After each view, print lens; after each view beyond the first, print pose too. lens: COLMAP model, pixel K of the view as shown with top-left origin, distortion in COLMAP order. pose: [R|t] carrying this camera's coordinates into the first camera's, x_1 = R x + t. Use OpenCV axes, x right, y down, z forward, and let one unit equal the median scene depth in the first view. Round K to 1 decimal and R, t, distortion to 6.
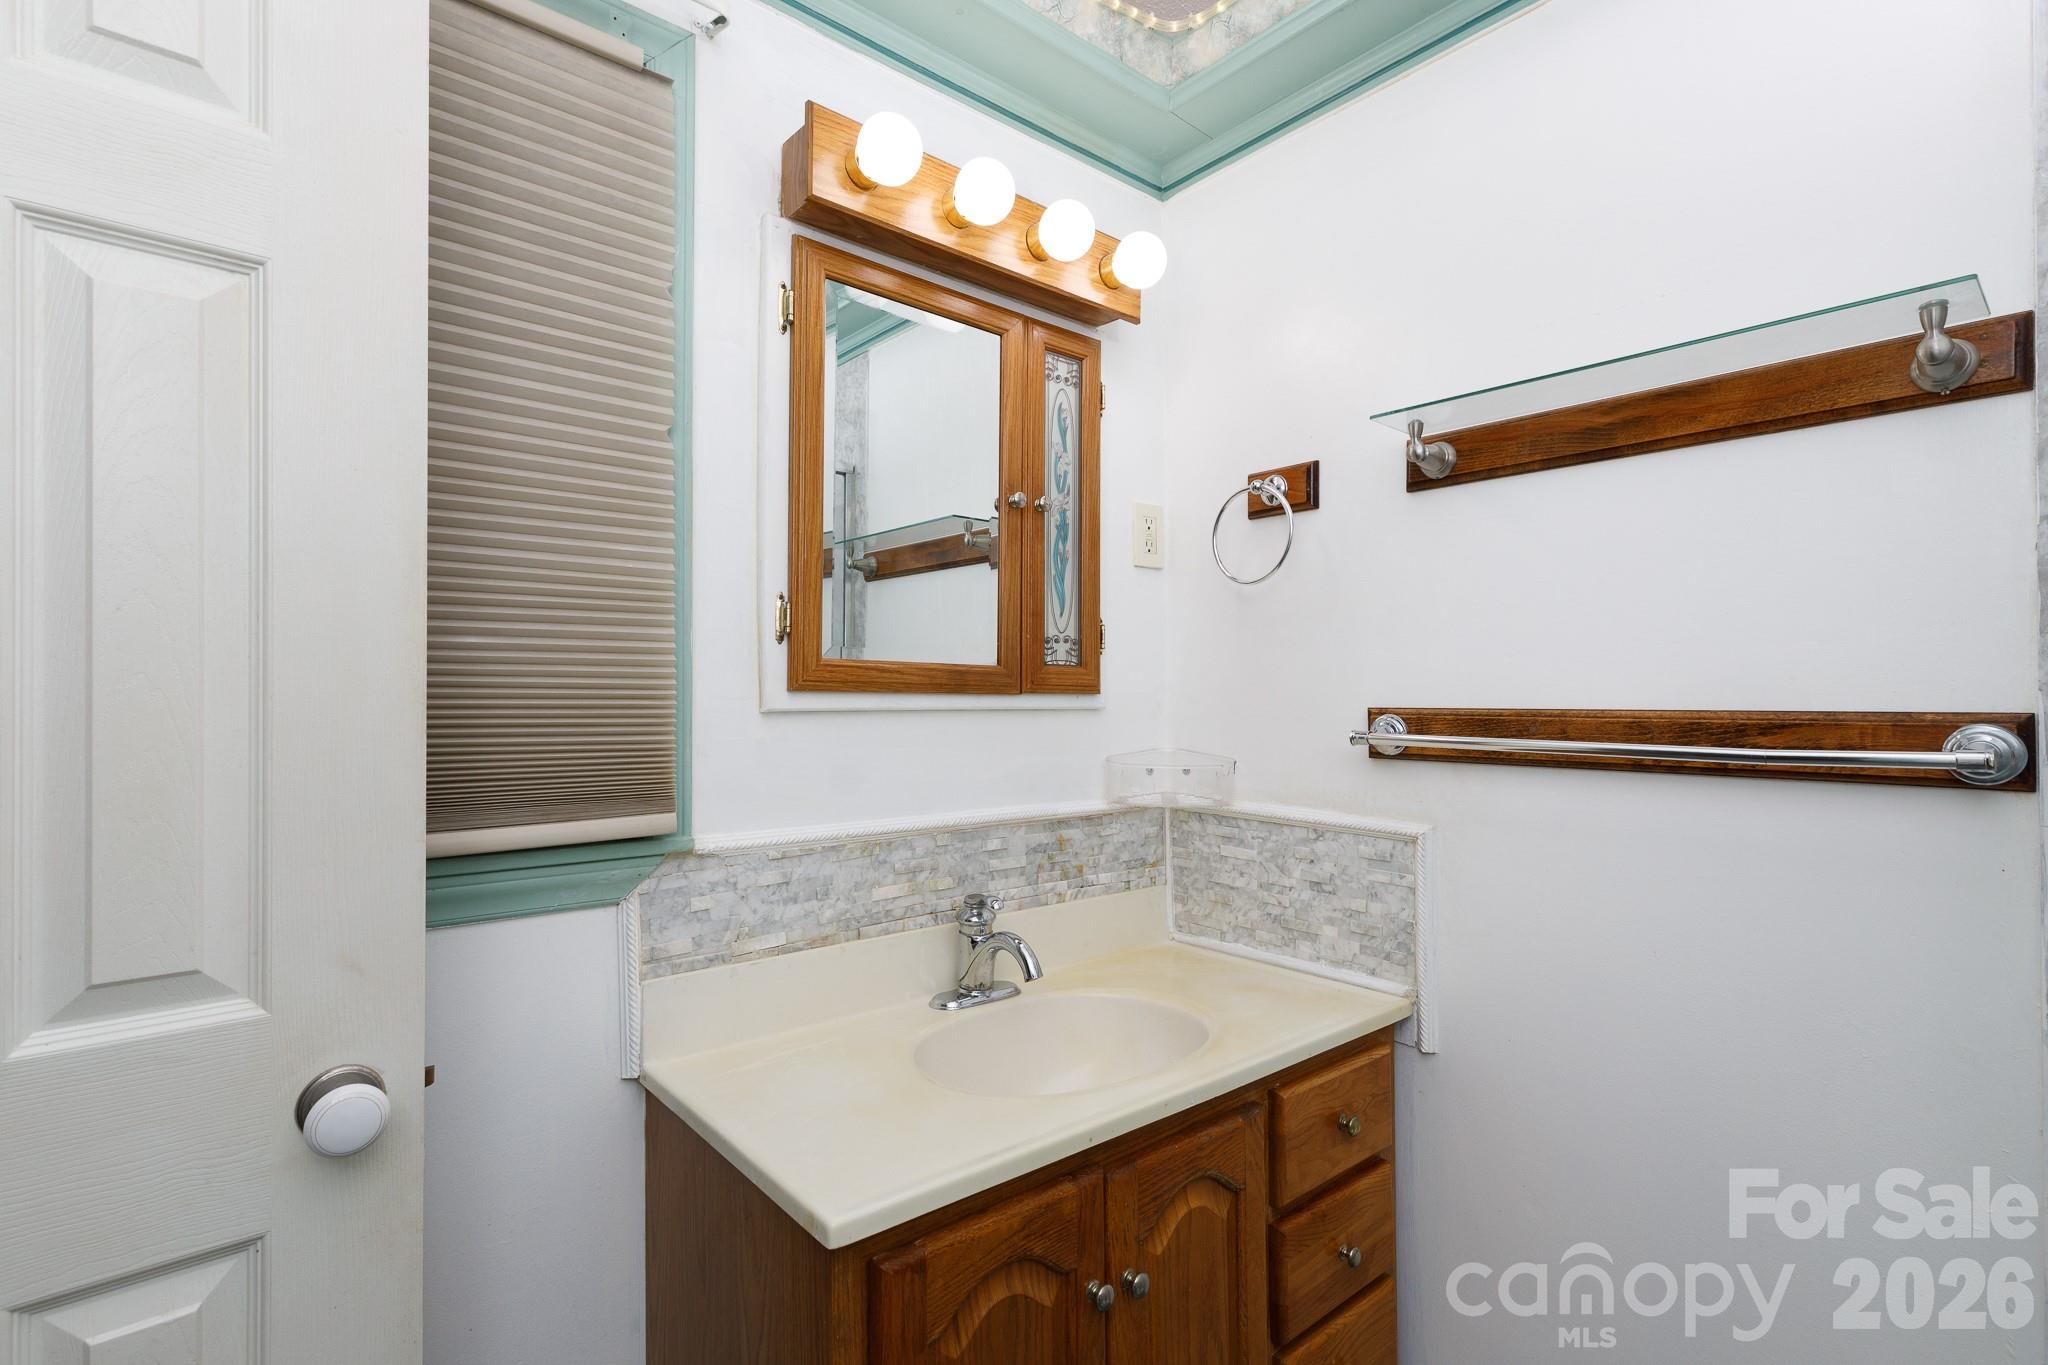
lens RADIAL K [[968.8, 0, 1019.4], [0, 968.8, 690.0], [0, 0, 1]] dist [0.011970, -0.000857]
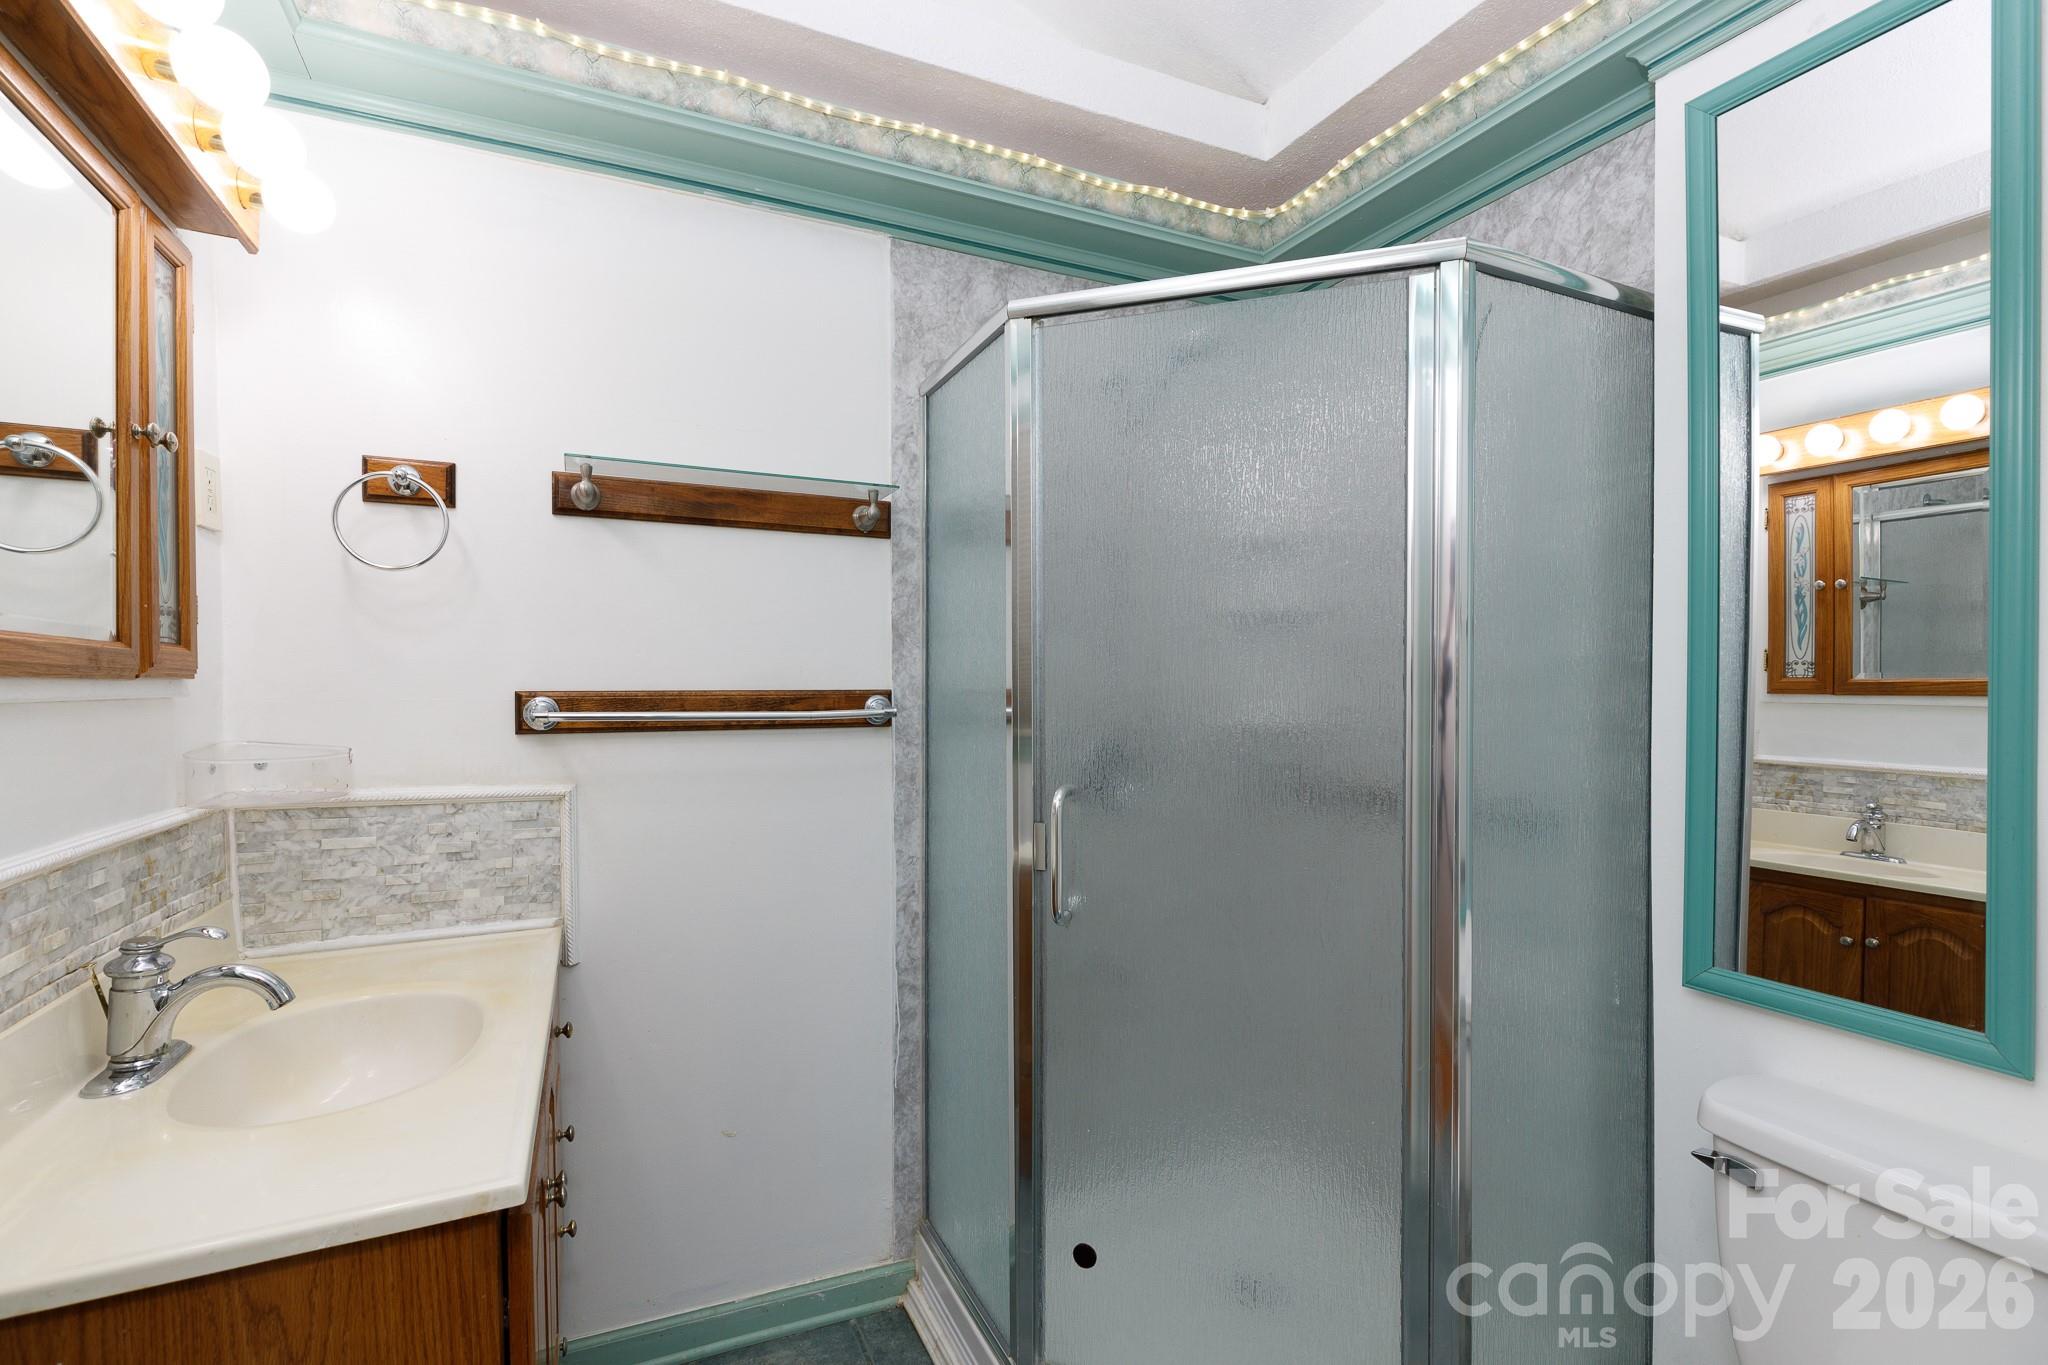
lens RADIAL K [[968.8, 0, 1025.1], [0, 968.8, 687.2], [0, 0, 1]] dist [0.011970, -0.000857]
pose [[0.245621, -0.007389, 0.969338, -0.588931], [-0.009271, 0.999907, 0.009971, -0.003845], [-0.969322, -0.011436, 0.245530, 0.115201]]
